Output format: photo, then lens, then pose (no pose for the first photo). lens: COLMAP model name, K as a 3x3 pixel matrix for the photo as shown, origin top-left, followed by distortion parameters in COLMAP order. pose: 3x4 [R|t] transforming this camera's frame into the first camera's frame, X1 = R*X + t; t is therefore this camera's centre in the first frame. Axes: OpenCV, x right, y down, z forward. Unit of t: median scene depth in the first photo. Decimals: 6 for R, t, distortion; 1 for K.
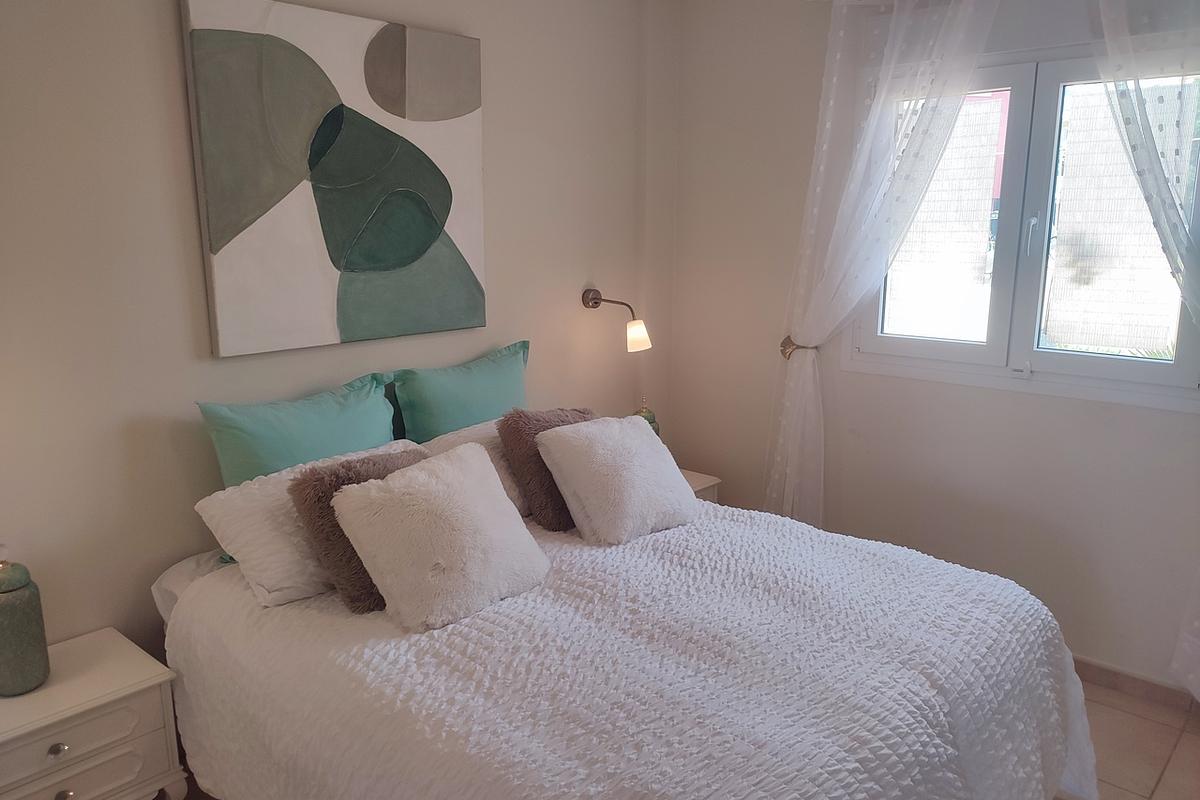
lens RADIAL K [[870.8, 0, 607.1], [0, 870.8, 401.5], [0, 0, 1]] dist [0.035312, -0.031805]
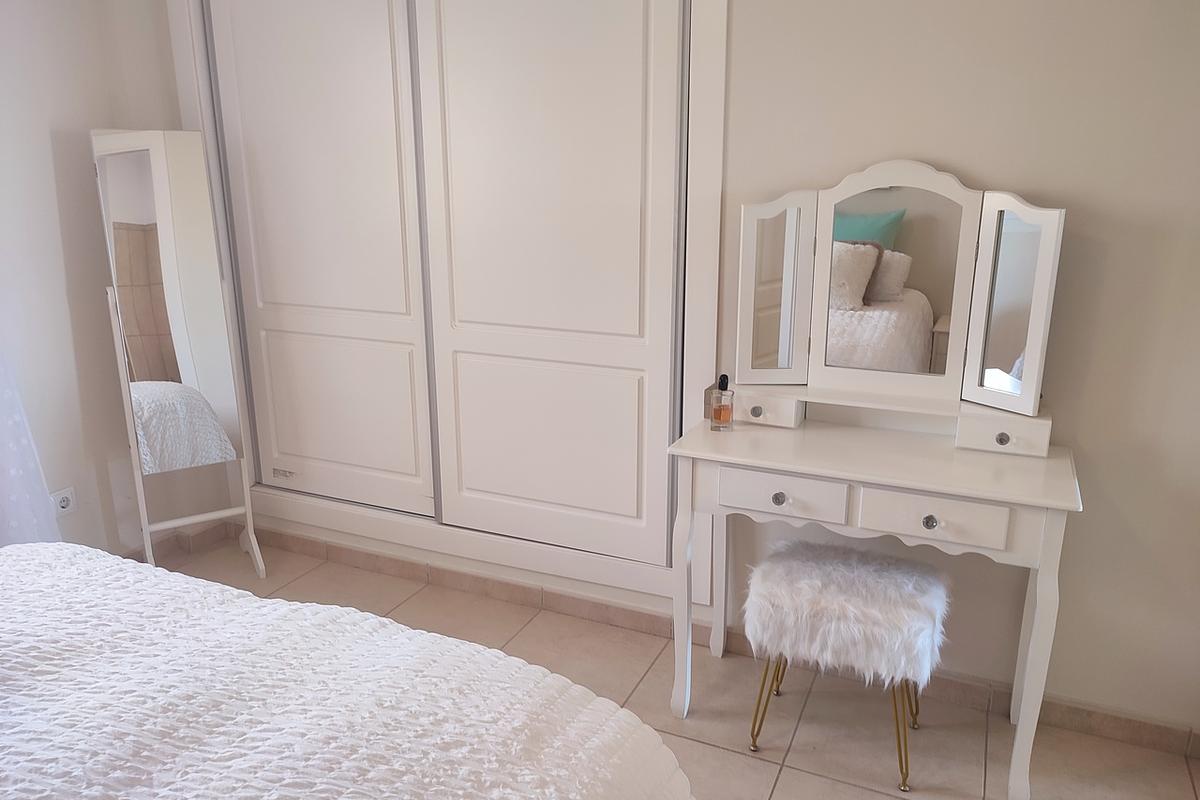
lens RADIAL K [[870.8, 0, 598.8], [0, 870.8, 402.8], [0, 0, 1]] dist [0.035312, -0.031805]
pose [[-0.298333, -0.257177, 0.919161, -0.386638], [0.194160, 0.926527, 0.322256, -0.071103], [-0.934505, 0.274604, -0.226480, 0.573743]]
